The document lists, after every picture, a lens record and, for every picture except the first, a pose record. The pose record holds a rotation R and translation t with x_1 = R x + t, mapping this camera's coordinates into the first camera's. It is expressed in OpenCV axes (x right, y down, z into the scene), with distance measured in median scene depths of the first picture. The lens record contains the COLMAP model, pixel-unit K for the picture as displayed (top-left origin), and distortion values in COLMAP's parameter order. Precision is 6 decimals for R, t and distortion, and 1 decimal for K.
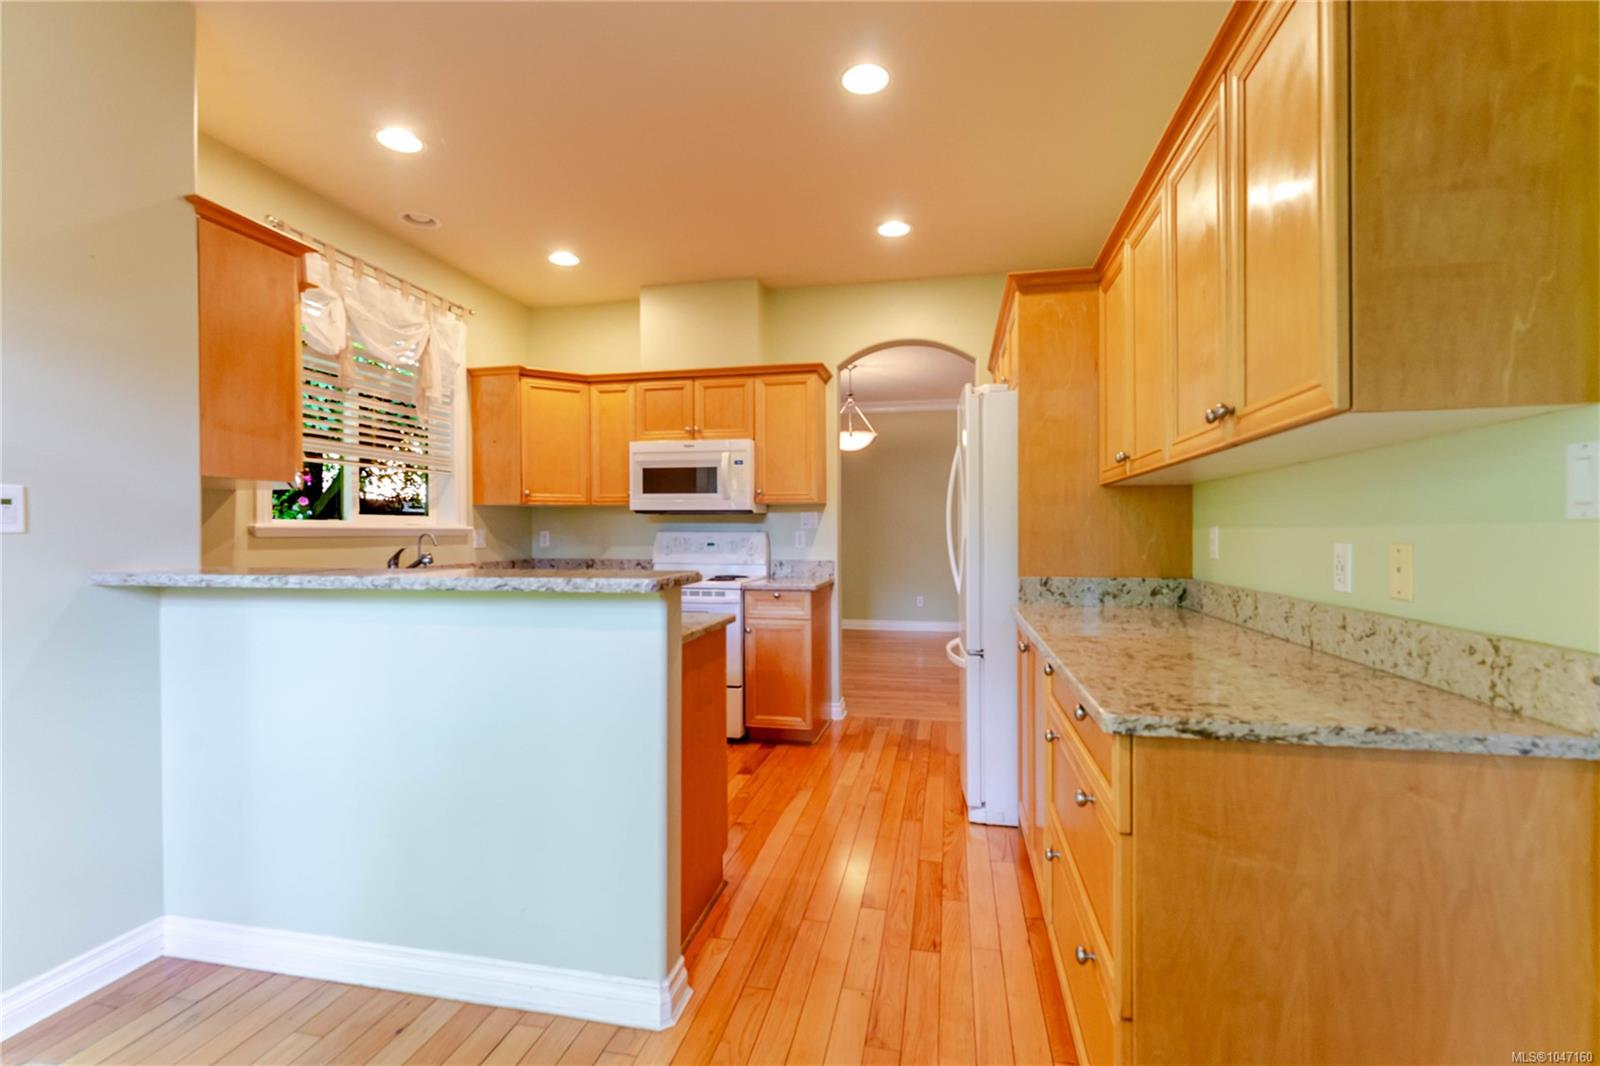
lens RADIAL K [[713.5, 0, 800.0], [0, 713.5, 533.0], [0, 0, 1]] dist [0.000342, -0.000030]
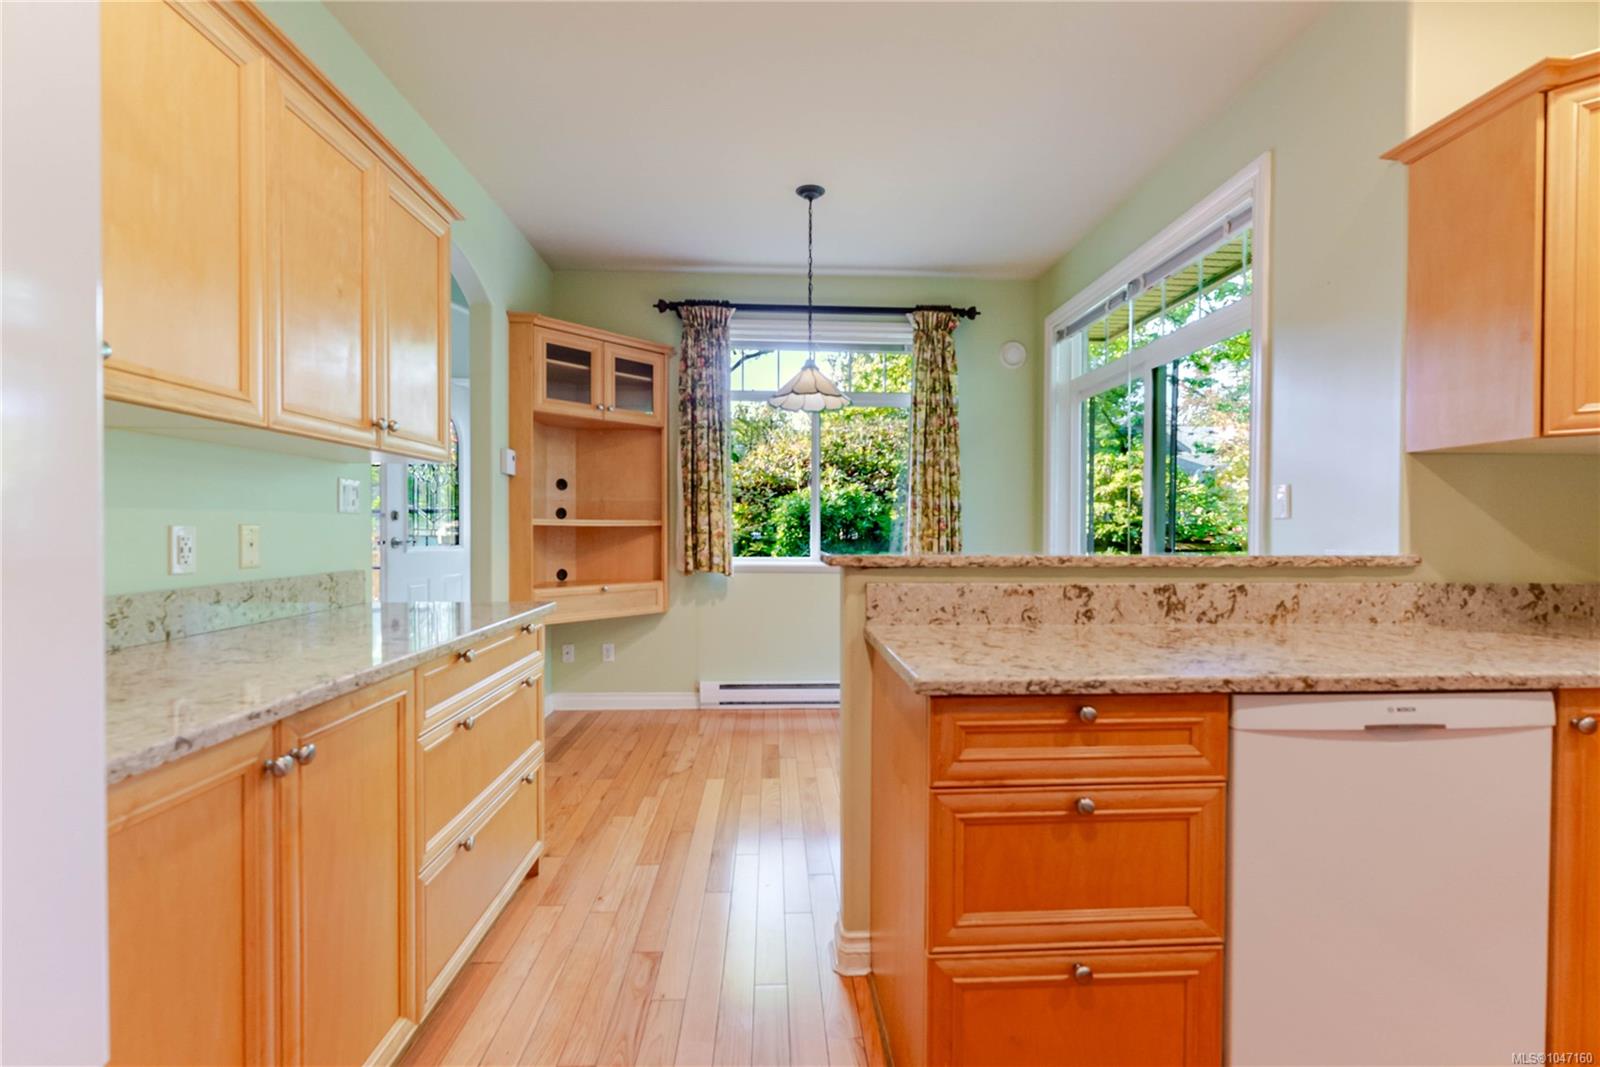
lens RADIAL K [[665.8, 0, 800.0], [0, 665.8, 533.5], [0, 0, 1]] dist [0.000064, 0.000008]
pose [[-0.967742, 0.001538, -0.251938, 0.148456], [-0.000511, 0.999967, 0.008065, 0.015903], [0.251942, 0.007934, -0.967710, 2.636484]]
